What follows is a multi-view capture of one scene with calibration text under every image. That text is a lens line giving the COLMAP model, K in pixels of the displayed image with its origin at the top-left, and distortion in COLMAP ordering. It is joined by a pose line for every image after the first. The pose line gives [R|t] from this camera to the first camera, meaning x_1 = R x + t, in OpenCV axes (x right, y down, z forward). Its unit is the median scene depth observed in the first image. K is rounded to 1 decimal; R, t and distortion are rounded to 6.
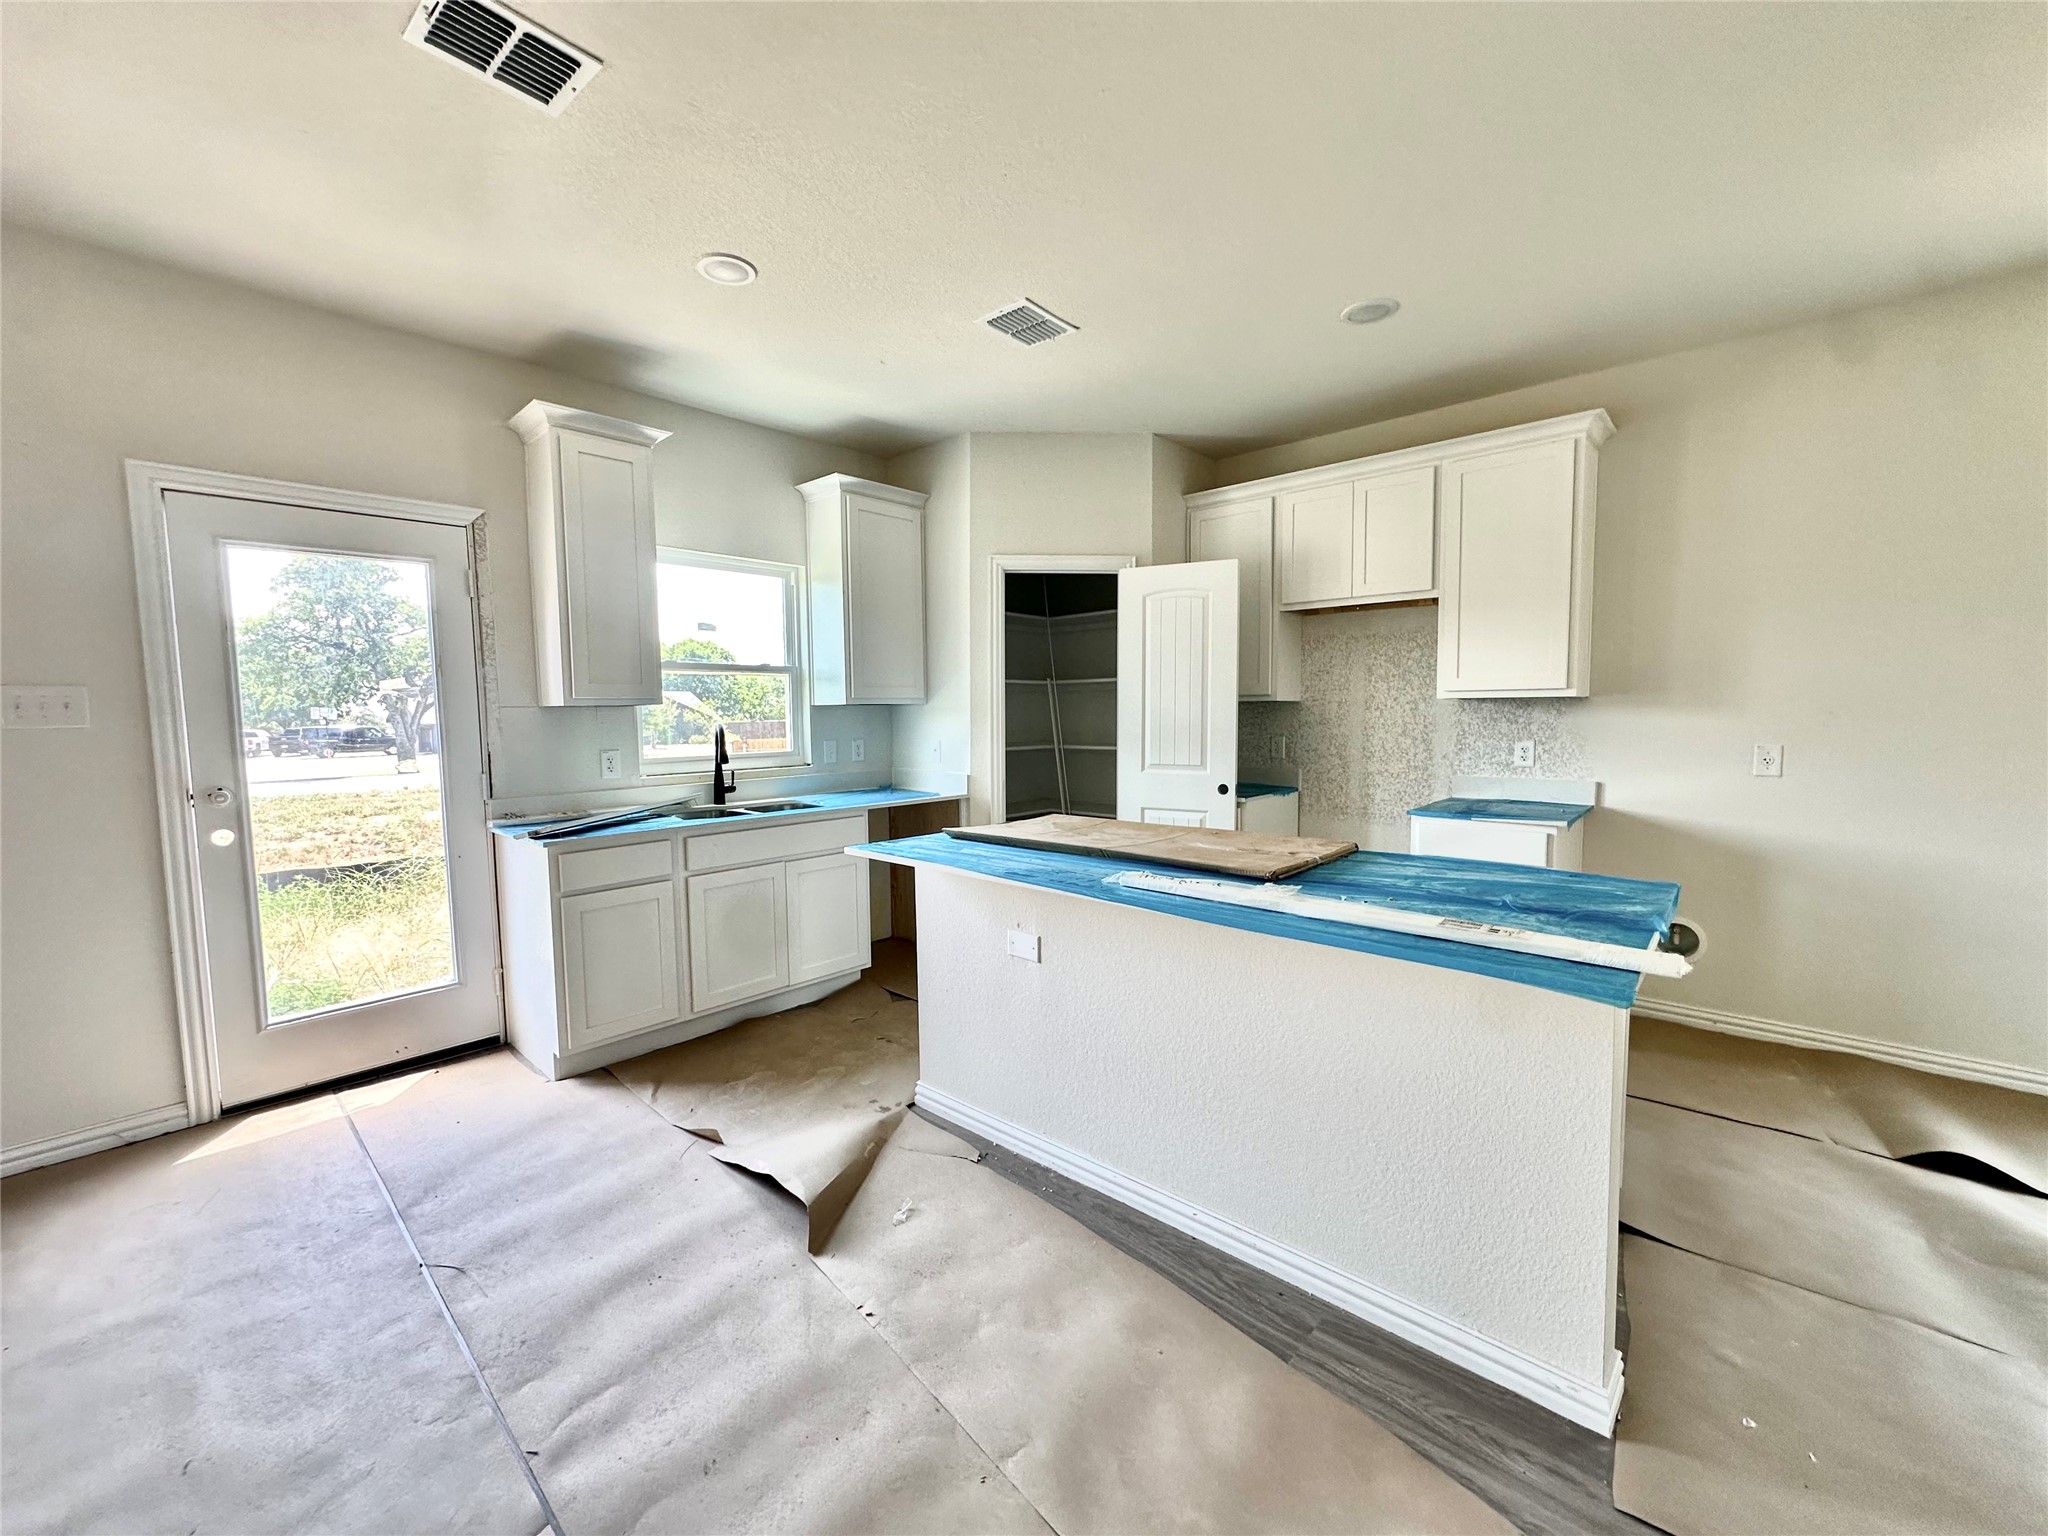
lens RADIAL K [[809.0, 0, 1024.0], [0, 809.0, 768.0], [0, 0, 1]] dist [-0.003001, -0.000183]
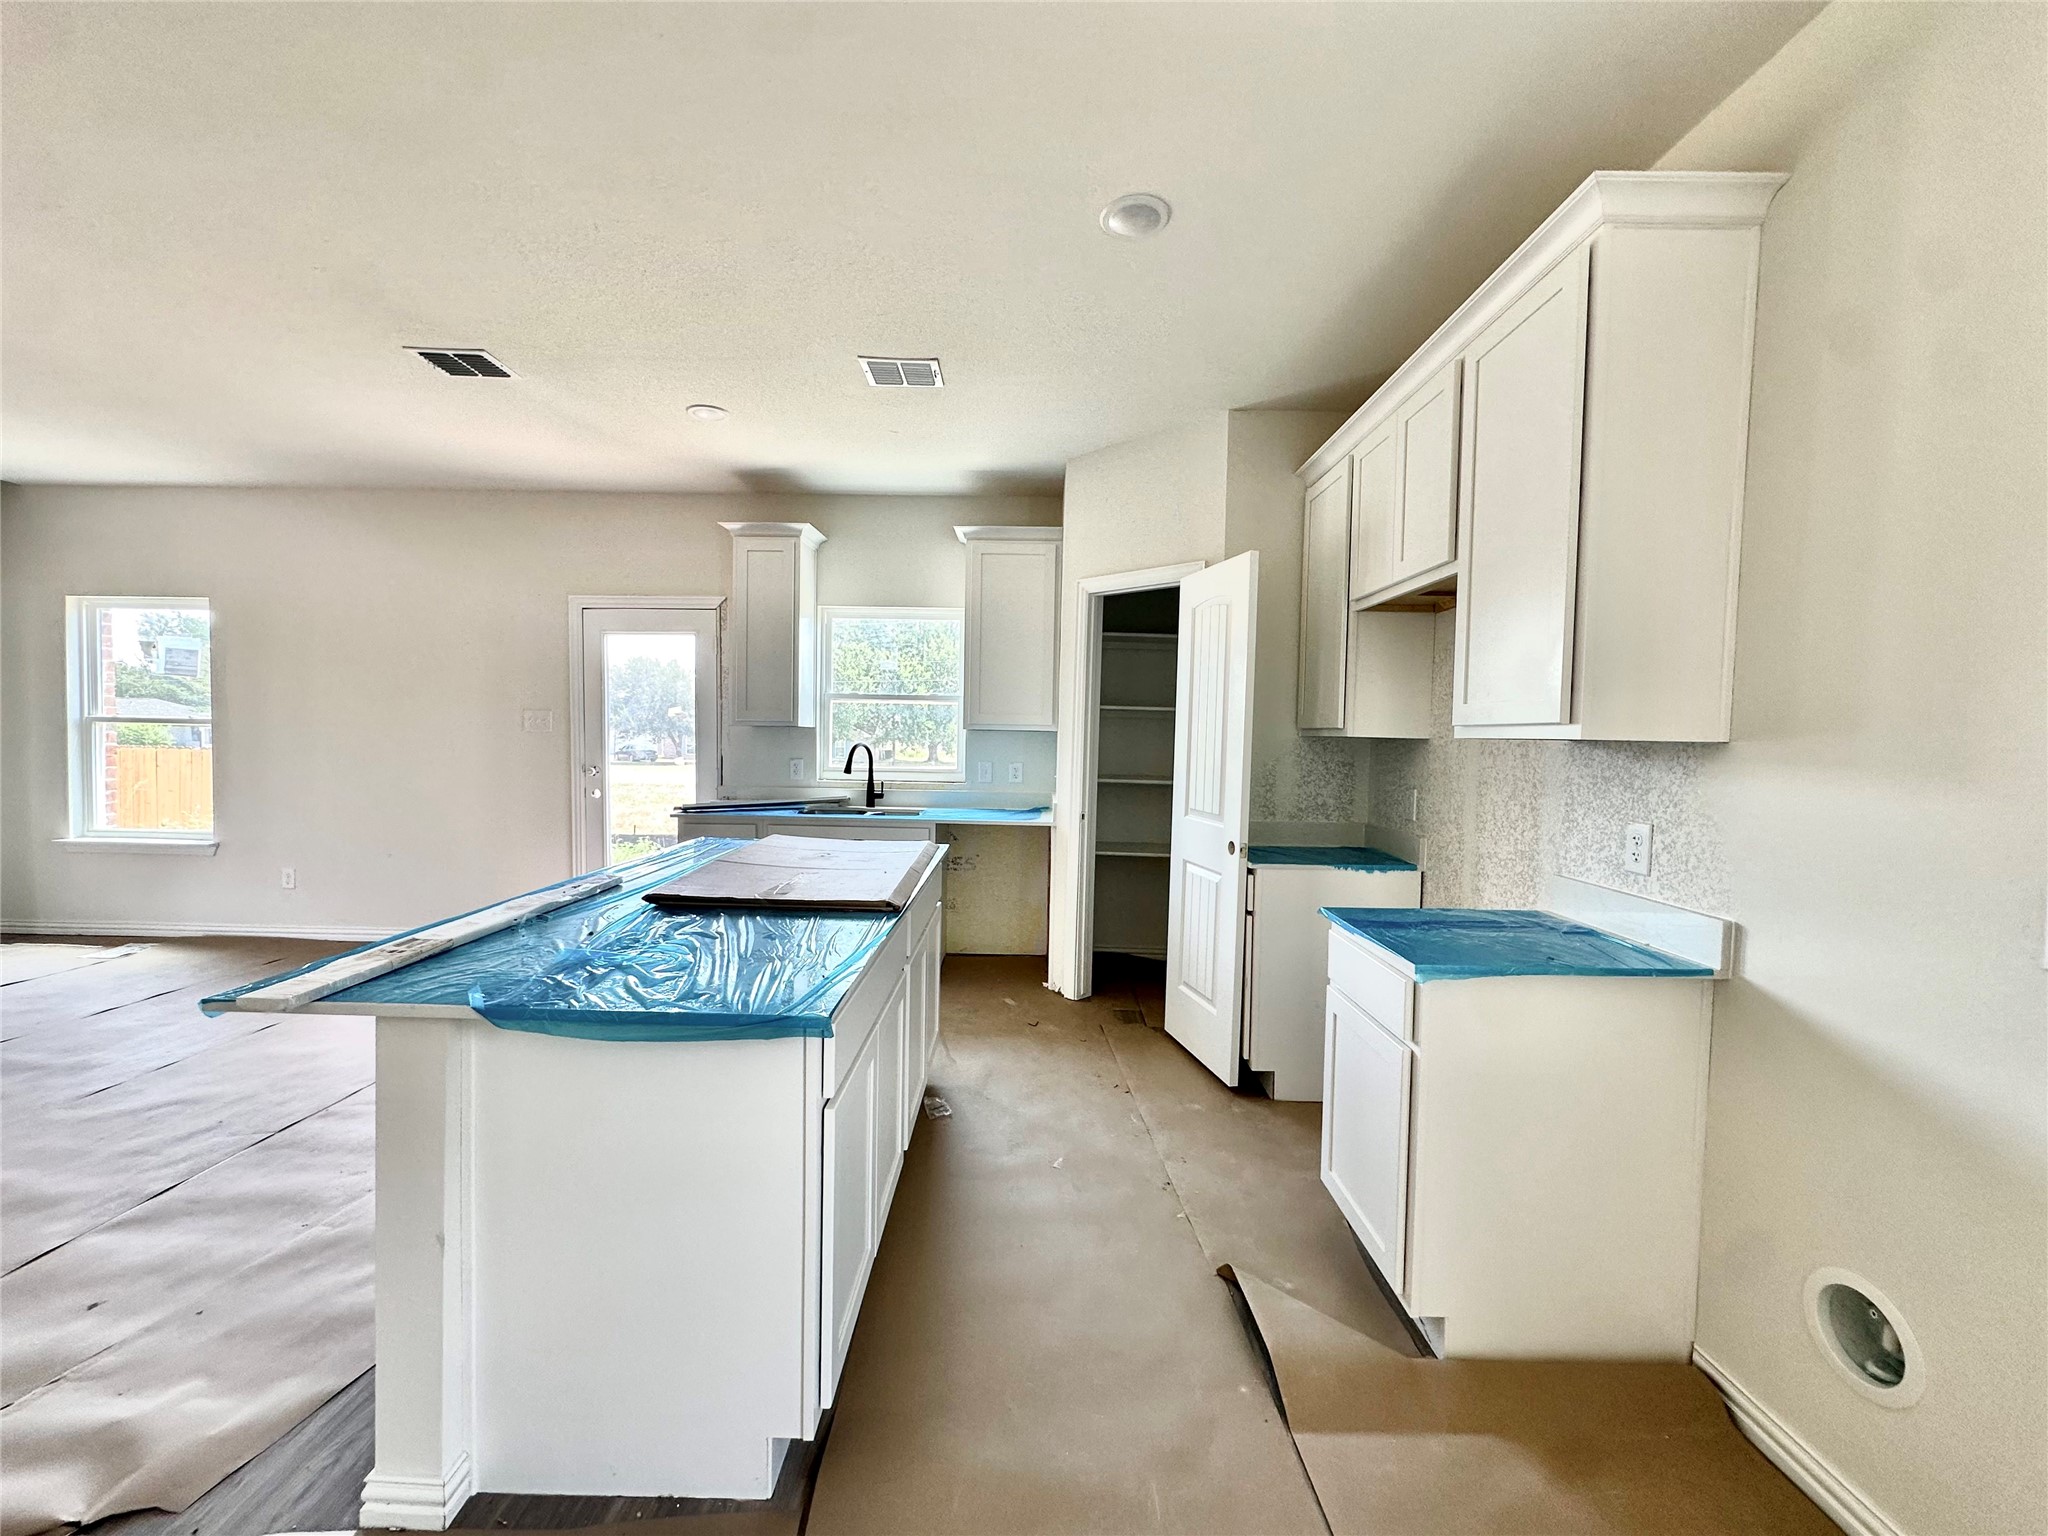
lens RADIAL K [[817.3, 0, 1023.7], [0, 817.3, 763.6], [0, 0, 1]] dist [-0.002418, 0.000321]
pose [[0.662558, 0.050809, -0.747285, 0.738105], [-0.080406, 0.996756, -0.003518, -0.037859], [0.744682, 0.062417, 0.664494, 0.348486]]
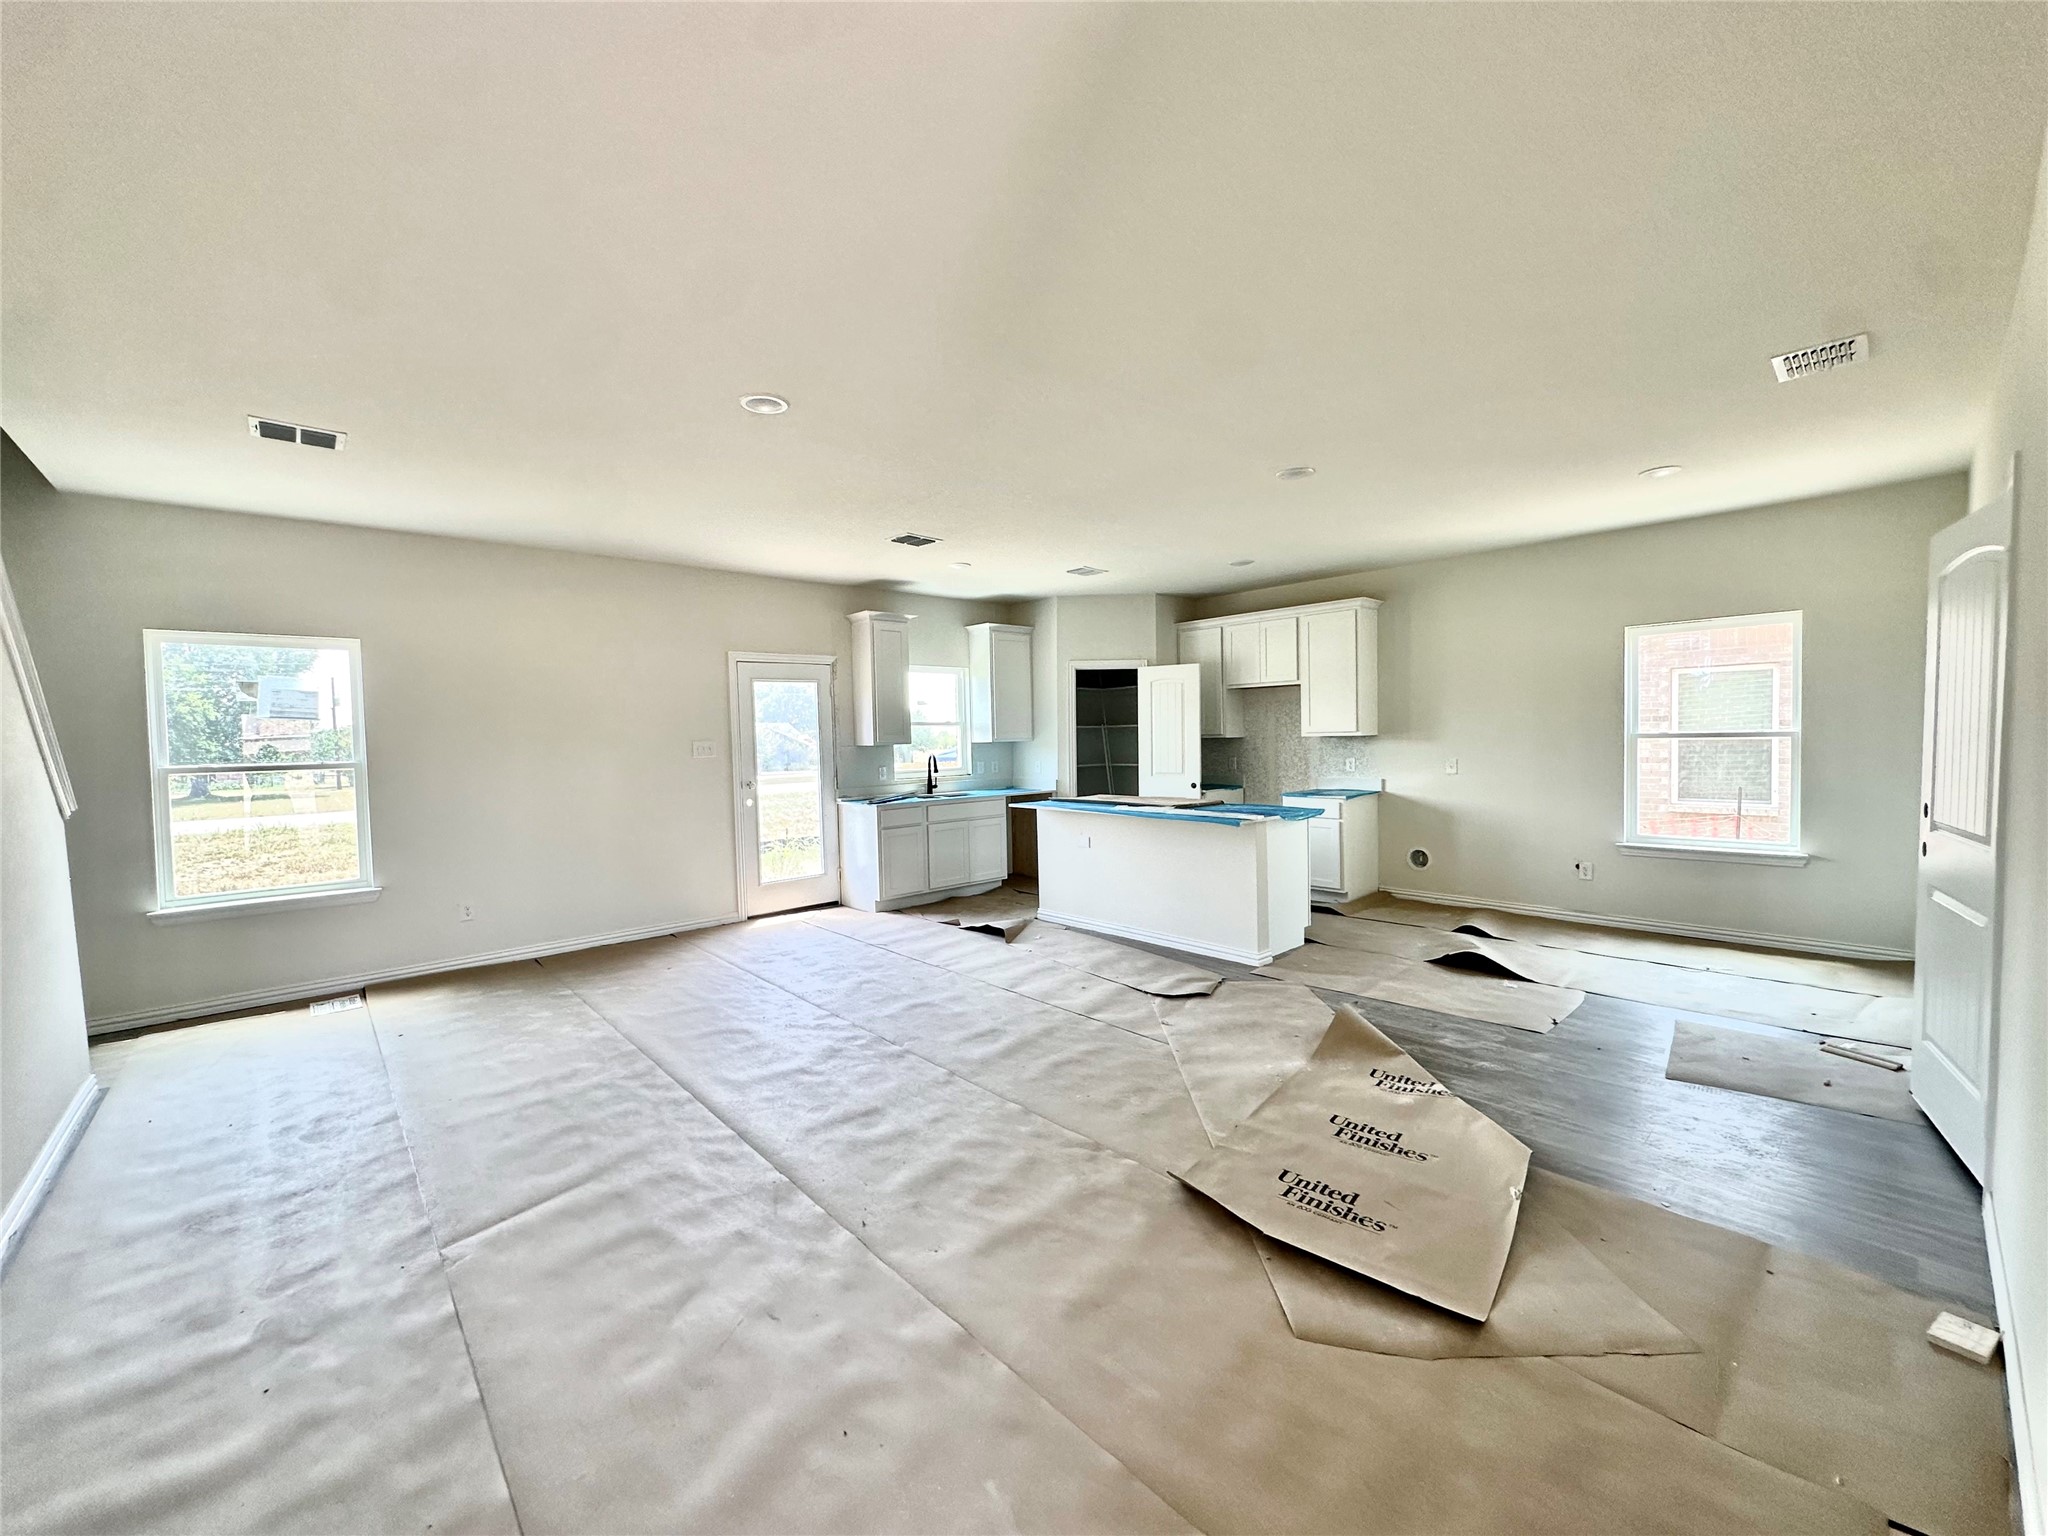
lens RADIAL K [[809.0, 0, 1024.0], [0, 809.0, 768.0], [0, 0, 1]] dist [-0.003001, -0.000183]
pose [[0.995613, -0.007663, -0.093251, 0.032426], [0.004796, 0.999510, -0.030926, 0.044062], [0.093442, 0.030343, 0.995162, -0.949644]]
